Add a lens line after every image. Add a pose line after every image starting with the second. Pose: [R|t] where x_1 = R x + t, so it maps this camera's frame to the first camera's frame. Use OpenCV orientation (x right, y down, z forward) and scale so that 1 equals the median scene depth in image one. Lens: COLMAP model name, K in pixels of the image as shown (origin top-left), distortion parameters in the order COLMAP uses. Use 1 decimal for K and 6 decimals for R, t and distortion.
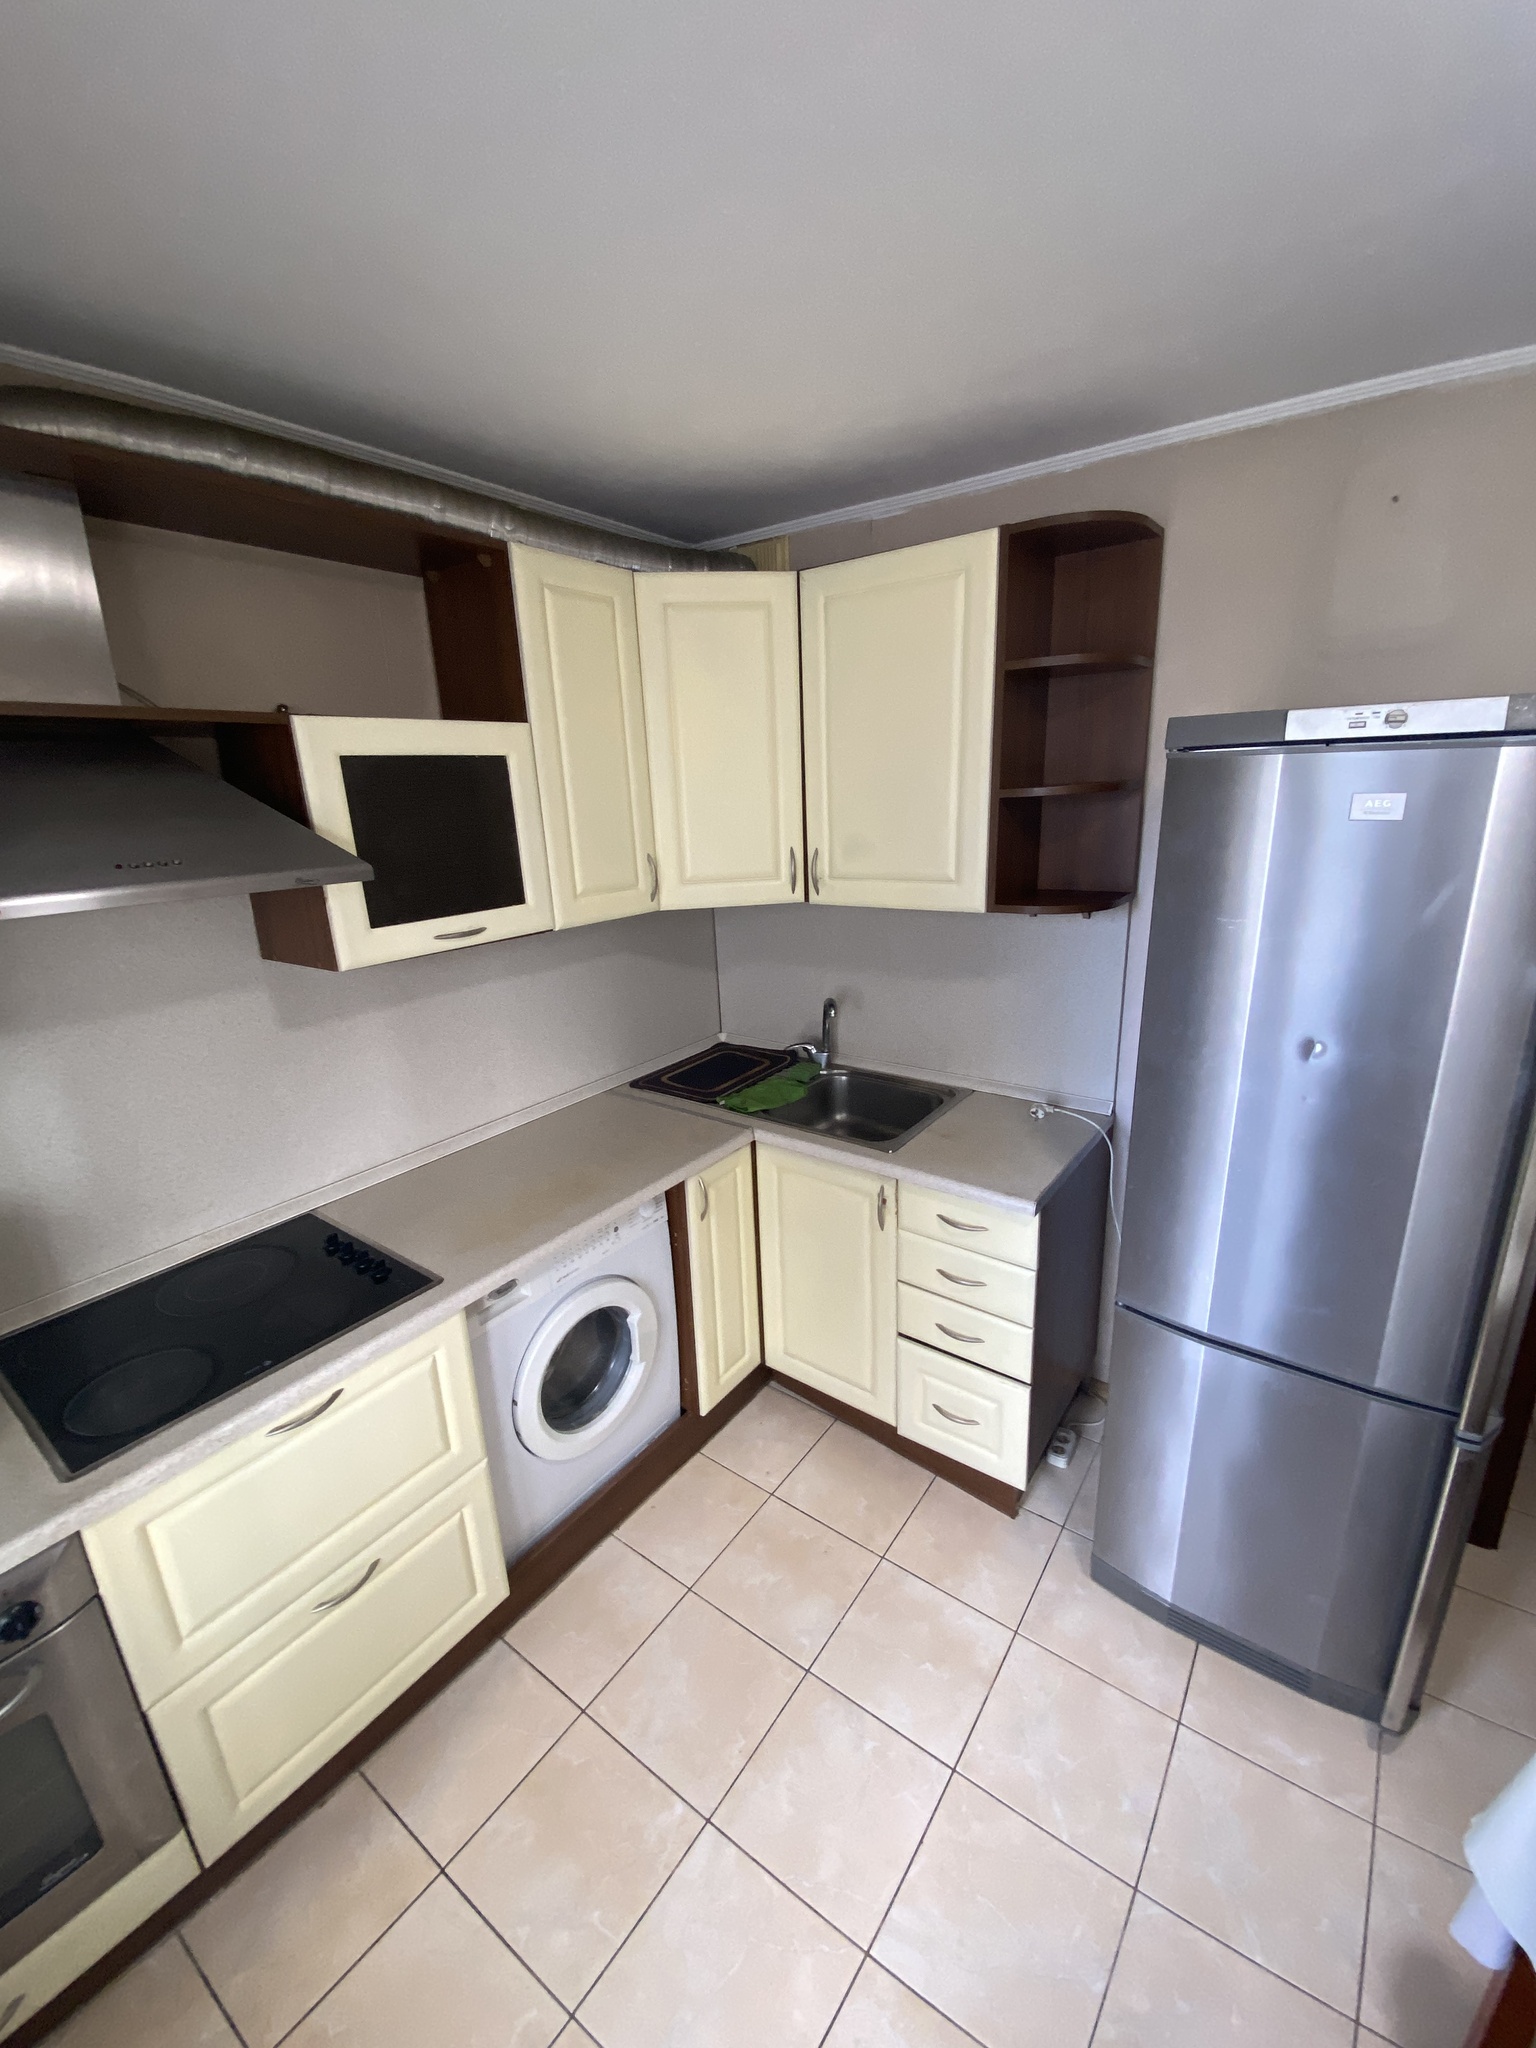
lens RADIAL K [[828.6, 0, 766.1], [0, 828.6, 1017.9], [0, 0, 1]] dist [0.018786, -0.021470]
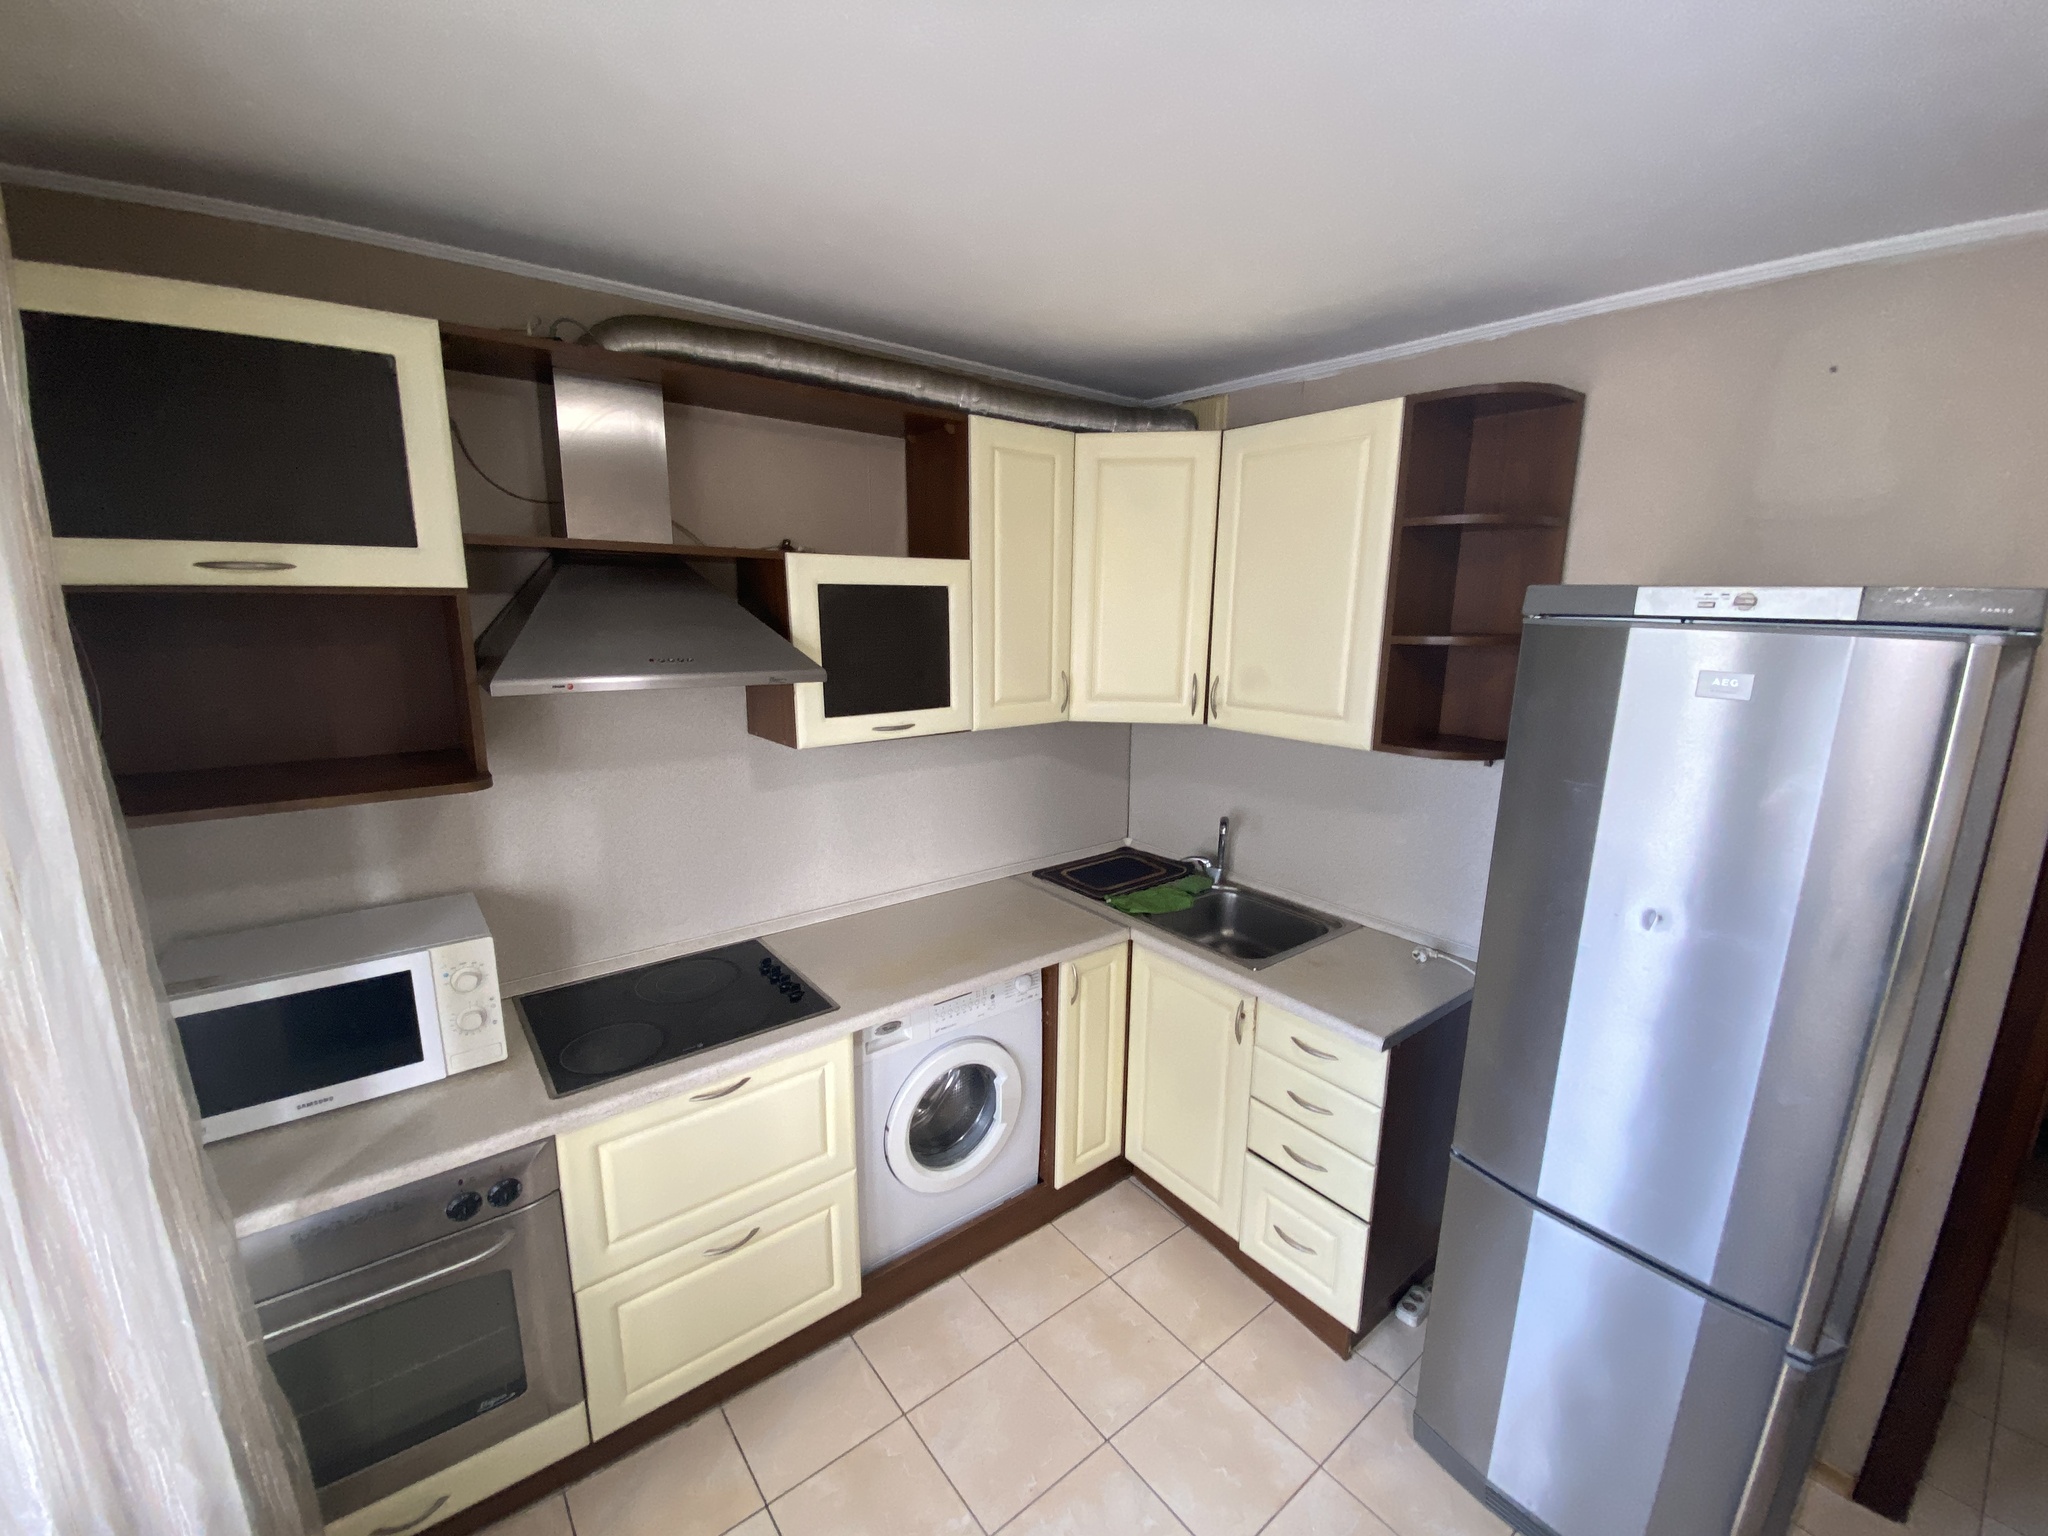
lens RADIAL K [[828.6, 0, 1024.0], [0, 828.6, 768.0], [0, 0, 1]] dist [0.018786, -0.021470]
pose [[0.962838, 0.100302, -0.250766, 0.114621], [-0.116361, 0.991947, -0.050021, -0.003561], [0.243729, 0.077341, 0.966755, -0.109844]]
